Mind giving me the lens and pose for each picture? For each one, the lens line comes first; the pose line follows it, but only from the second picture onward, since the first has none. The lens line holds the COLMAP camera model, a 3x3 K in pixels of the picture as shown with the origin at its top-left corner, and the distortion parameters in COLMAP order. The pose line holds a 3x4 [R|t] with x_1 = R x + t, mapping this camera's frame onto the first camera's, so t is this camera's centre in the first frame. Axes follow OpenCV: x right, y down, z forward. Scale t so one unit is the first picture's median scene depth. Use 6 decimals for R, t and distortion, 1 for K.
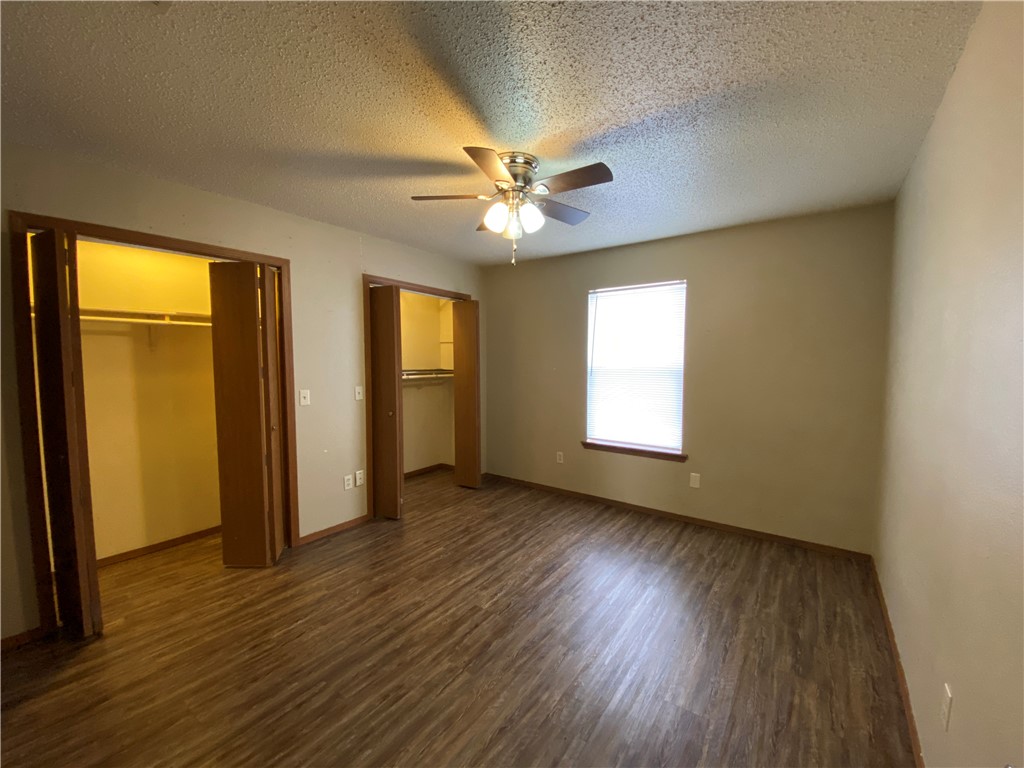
lens RADIAL K [[413.4, 0, 509.1], [0, 413.4, 384.8], [0, 0, 1]] dist [0.000951, -0.014481]
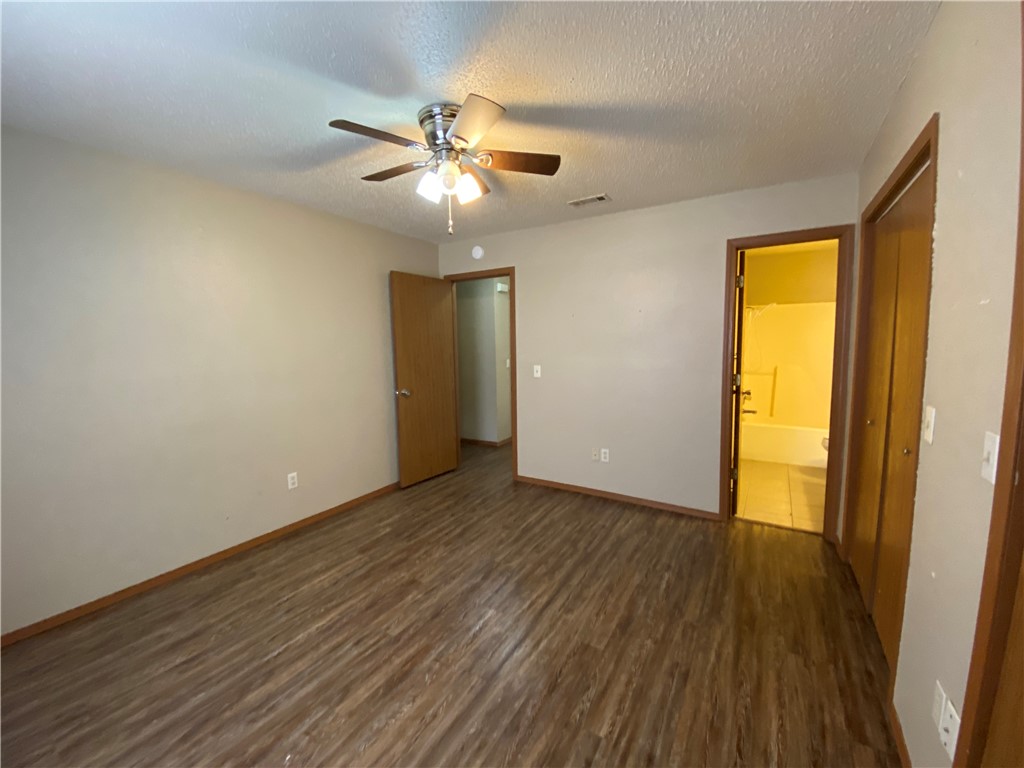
lens RADIAL K [[413.4, 0, 509.1], [0, 413.4, 384.8], [0, 0, 1]] dist [0.000951, -0.014481]
pose [[-0.996583, 0.019864, -0.080177, -0.033698], [0.006129, 0.985761, 0.168043, -0.111557], [0.082374, 0.166978, -0.982514, 1.833588]]
